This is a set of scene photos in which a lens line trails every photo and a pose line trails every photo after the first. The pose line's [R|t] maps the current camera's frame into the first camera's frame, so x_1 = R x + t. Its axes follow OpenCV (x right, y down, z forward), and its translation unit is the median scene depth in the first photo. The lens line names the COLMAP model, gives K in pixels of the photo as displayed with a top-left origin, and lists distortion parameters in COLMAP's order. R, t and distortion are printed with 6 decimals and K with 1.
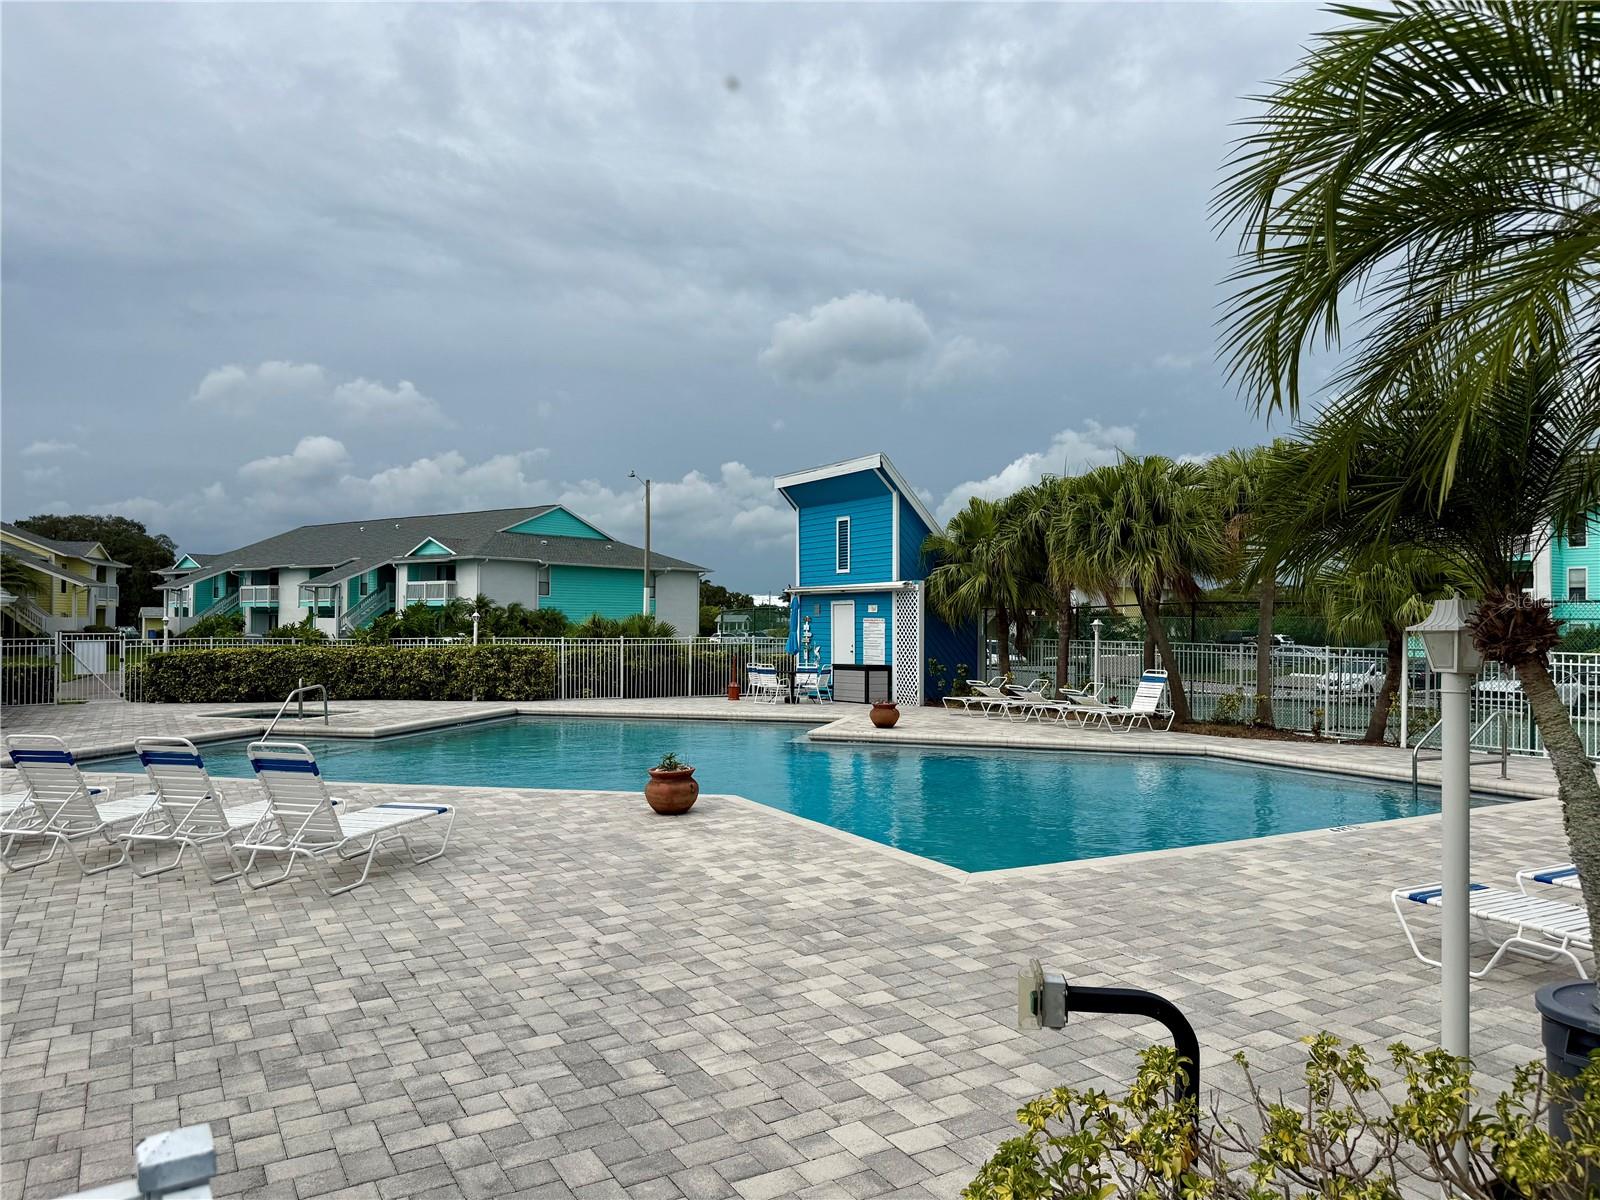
lens RADIAL K [[1136.6, 0, 773.4], [0, 1136.6, 583.4], [0, 0, 1]] dist [0.066178, -0.082804]
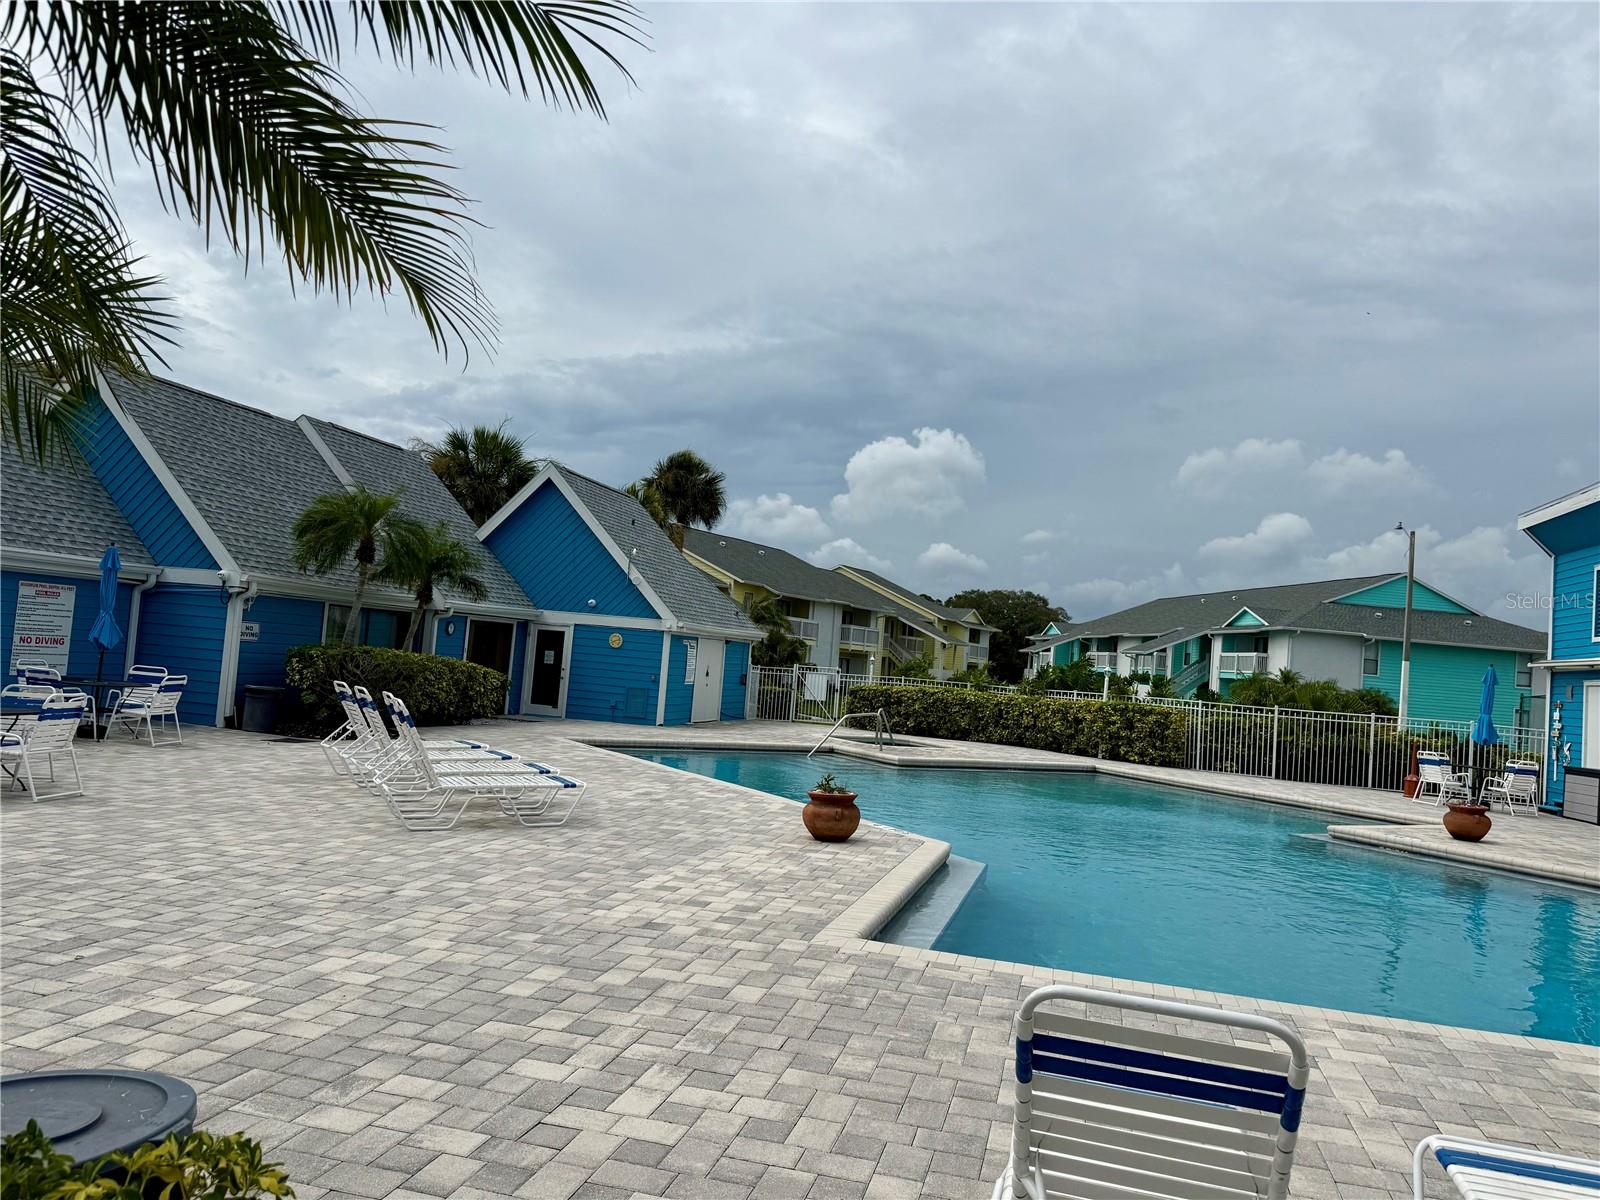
lens RADIAL K [[1136.6, 0, 801.3], [0, 1136.6, 593.5], [0, 0, 1]] dist [0.066178, -0.082804]
pose [[0.708204, 0.006673, -0.705976, 0.224745], [-0.052250, 0.997709, -0.042984, 0.018496], [0.704072, 0.067329, 0.706930, 0.134843]]
